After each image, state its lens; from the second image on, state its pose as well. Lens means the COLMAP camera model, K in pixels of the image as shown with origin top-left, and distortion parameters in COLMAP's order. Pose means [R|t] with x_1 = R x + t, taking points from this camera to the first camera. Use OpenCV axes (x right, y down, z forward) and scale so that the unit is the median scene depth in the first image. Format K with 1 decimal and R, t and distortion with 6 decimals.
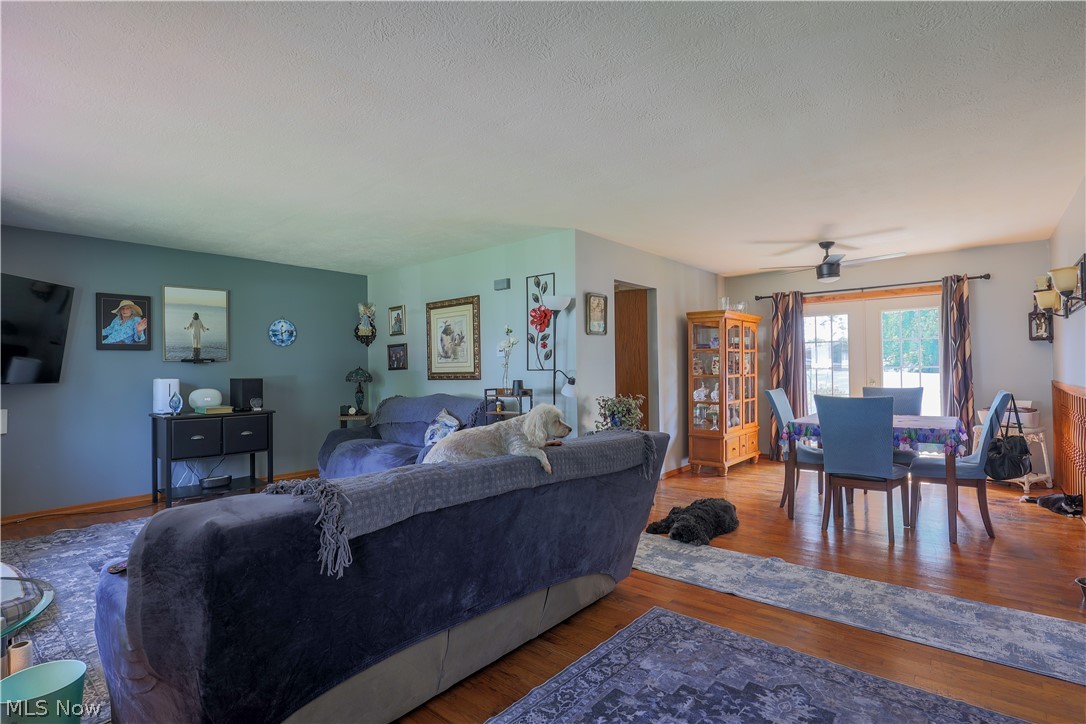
lens RADIAL K [[527.1, 0, 537.2], [0, 527.1, 364.6], [0, 0, 1]] dist [-0.031996, 0.000568]
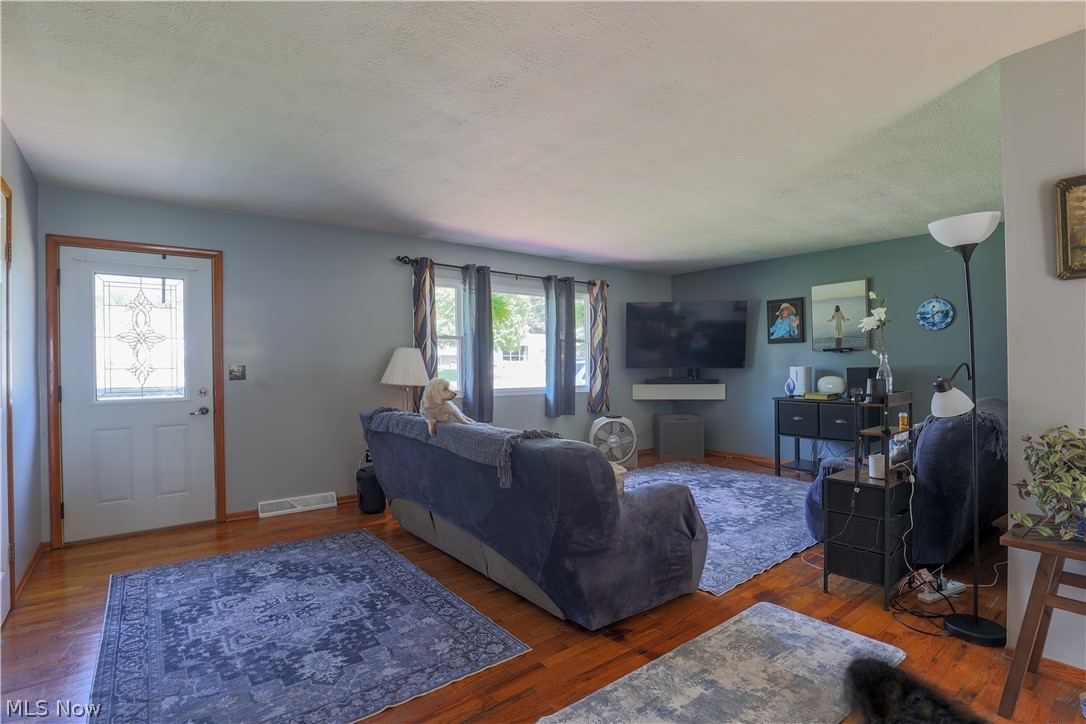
lens RADIAL K [[527.1, 0, 537.2], [0, 527.1, 364.6], [0, 0, 1]] dist [-0.031996, 0.000568]
pose [[-0.196544, 0.015930, -0.980366, 0.574835], [0.019963, 0.999726, 0.012243, -0.002884], [0.980292, -0.017165, -0.196808, 0.653249]]
